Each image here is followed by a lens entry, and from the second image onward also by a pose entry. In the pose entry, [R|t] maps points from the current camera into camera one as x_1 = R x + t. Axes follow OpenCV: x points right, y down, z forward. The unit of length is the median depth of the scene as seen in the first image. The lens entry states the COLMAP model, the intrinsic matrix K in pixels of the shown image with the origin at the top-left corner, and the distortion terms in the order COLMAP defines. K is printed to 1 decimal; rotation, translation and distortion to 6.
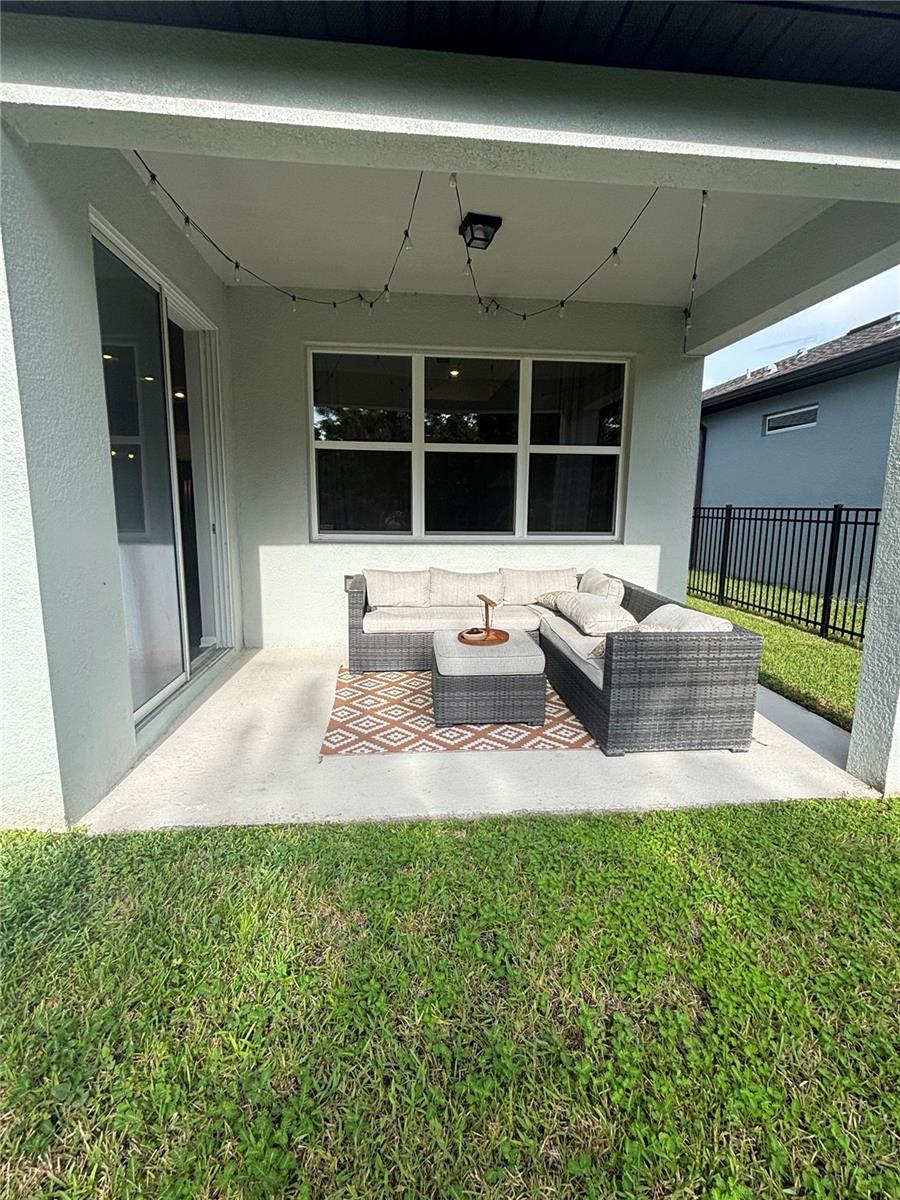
lens RADIAL K [[561.8, 0, 448.5], [0, 561.8, 596.4], [0, 0, 1]] dist [0.001229, 0.000020]
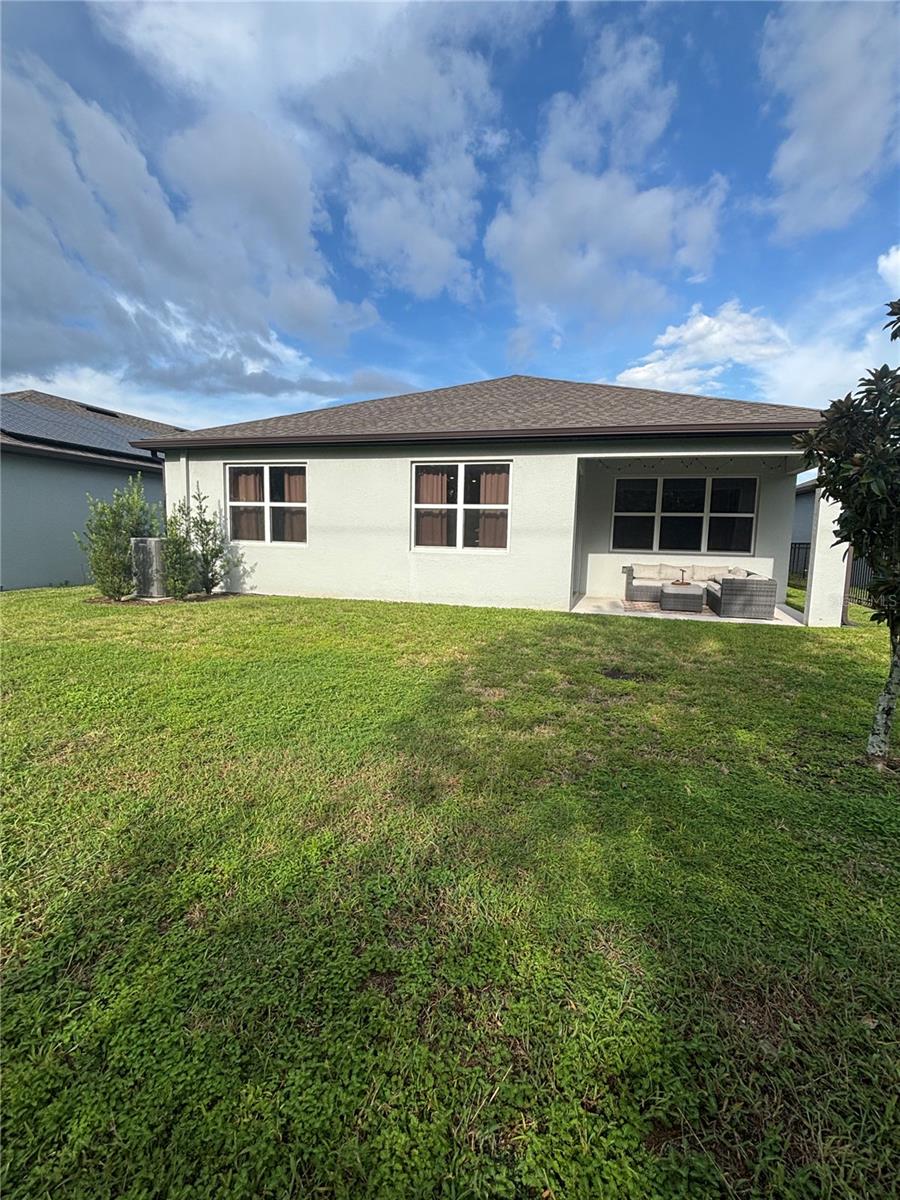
lens RADIAL K [[530.0, 0, 451.1], [0, 530.0, 594.9], [0, 0, 1]] dist [-0.001576, -0.000078]
pose [[0.925492, 0.055972, -0.374609, -0.004712], [-0.077884, 0.996009, -0.043599, 0.258393], [0.370673, 0.069527, 0.926157, -1.473838]]
